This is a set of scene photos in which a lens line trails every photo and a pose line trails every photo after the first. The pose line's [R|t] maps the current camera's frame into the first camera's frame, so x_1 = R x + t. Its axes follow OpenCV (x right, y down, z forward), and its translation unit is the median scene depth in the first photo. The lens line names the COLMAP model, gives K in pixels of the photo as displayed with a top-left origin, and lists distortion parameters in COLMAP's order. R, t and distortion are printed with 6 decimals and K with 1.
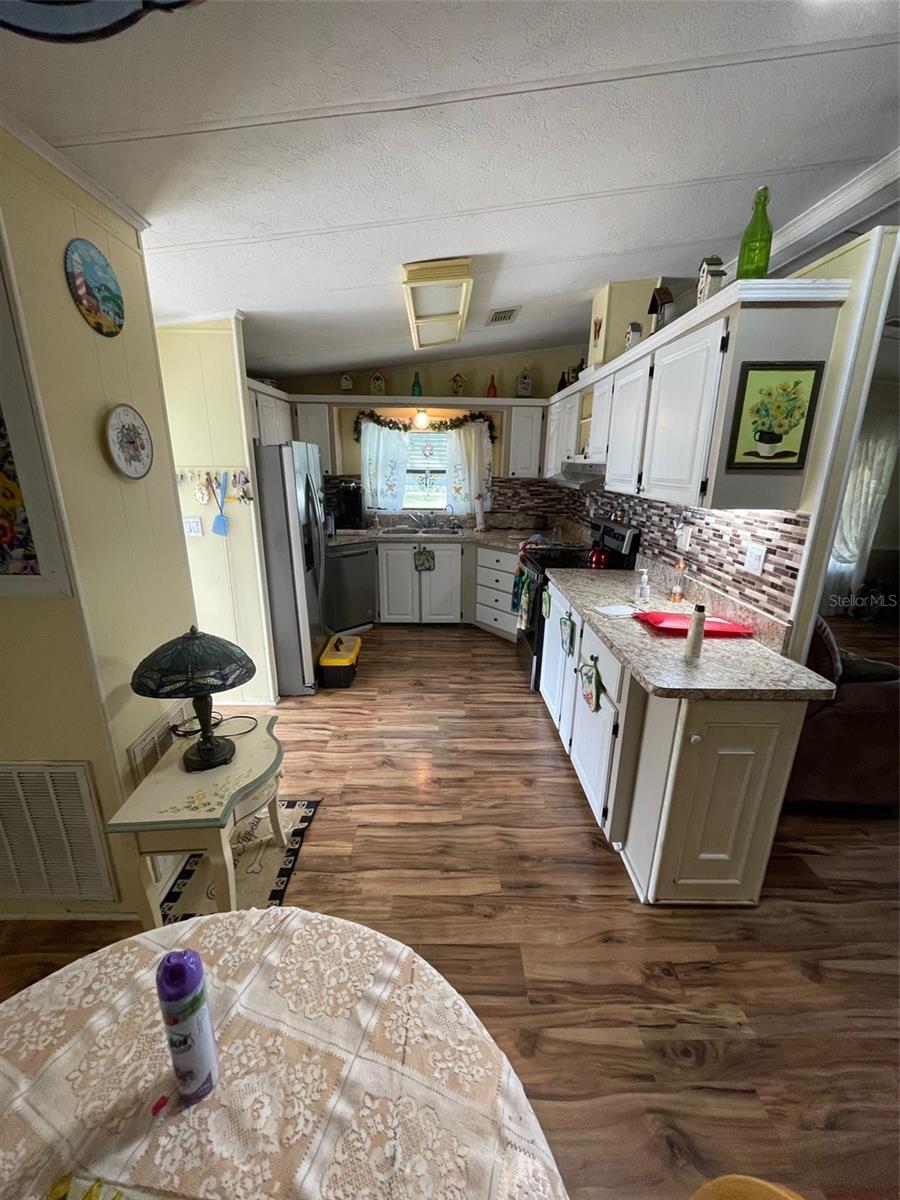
lens RADIAL K [[481.9, 0, 450.0], [0, 481.9, 600.0], [0, 0, 1]] dist [-0.006897, -0.000032]
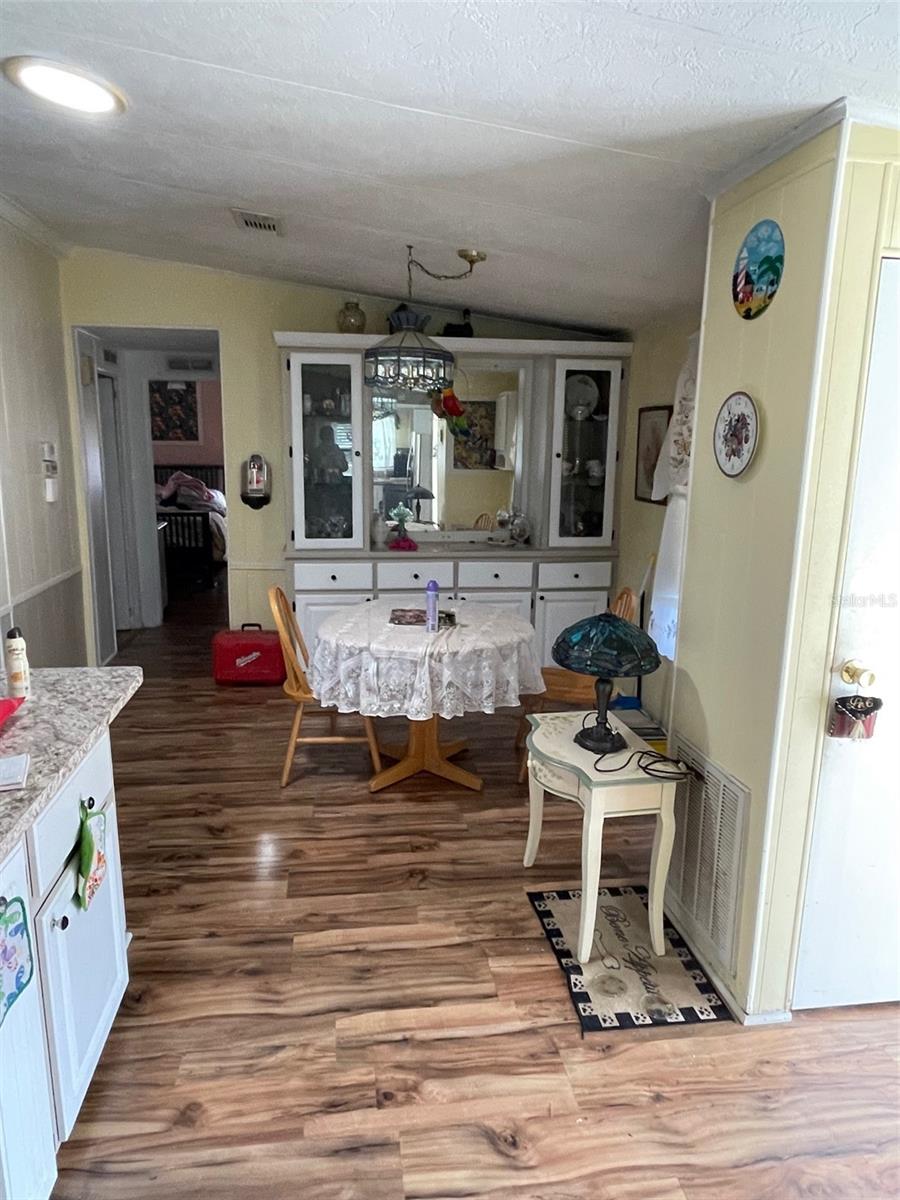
lens RADIAL K [[760.6, 0, 450.0], [0, 760.6, 600.0], [0, 0, 1]] dist [-0.032090, -0.000126]
pose [[-0.991008, -0.006452, -0.133646, 0.011829], [-0.068605, 0.882052, 0.466131, -0.432921], [0.114875, 0.471109, -0.874563, 1.476856]]
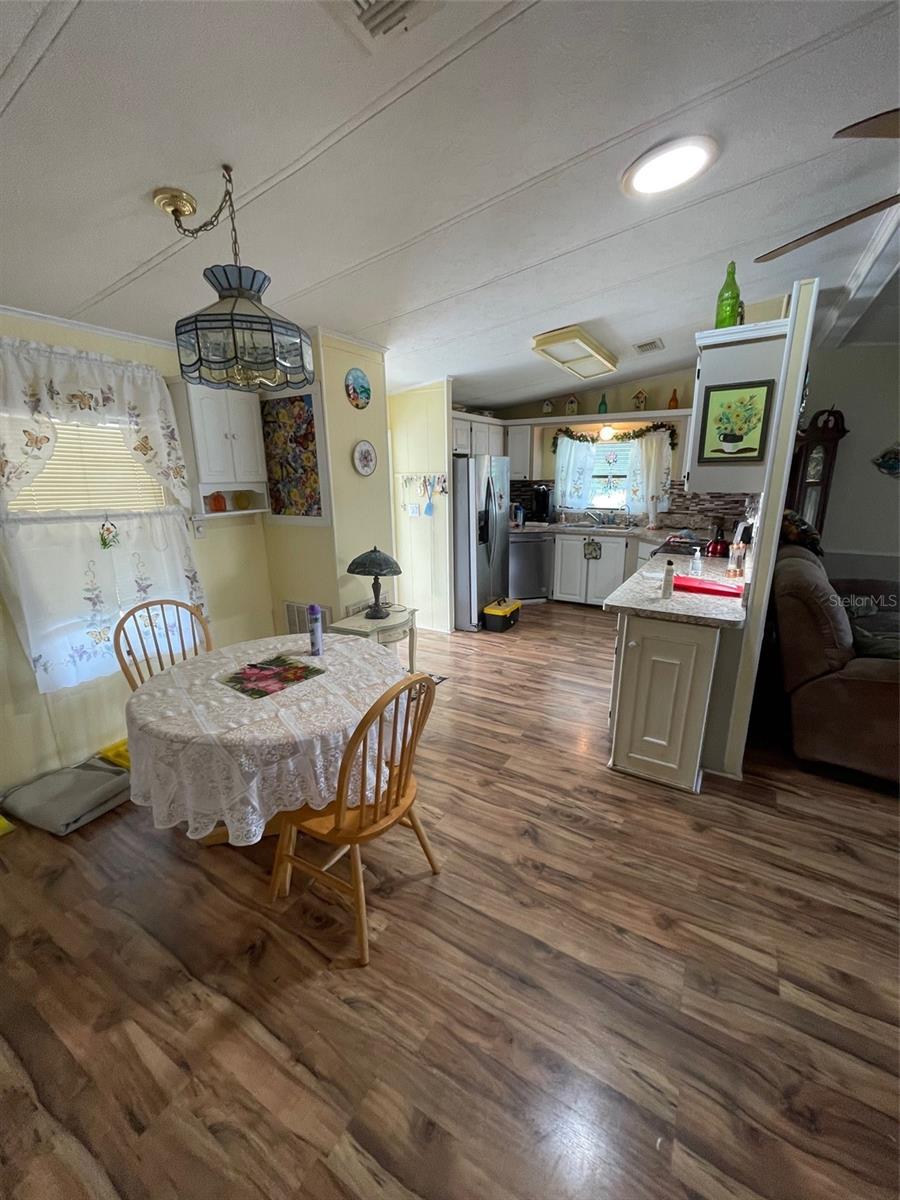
lens RADIAL K [[481.9, 0, 450.0], [0, 481.9, 600.0], [0, 0, 1]] dist [-0.006897, -0.000032]
pose [[0.853396, 0.113945, -0.508656, 0.505734], [-0.126478, 0.991919, 0.010002, 0.137971], [0.505685, 0.055798, 0.860912, -0.372608]]
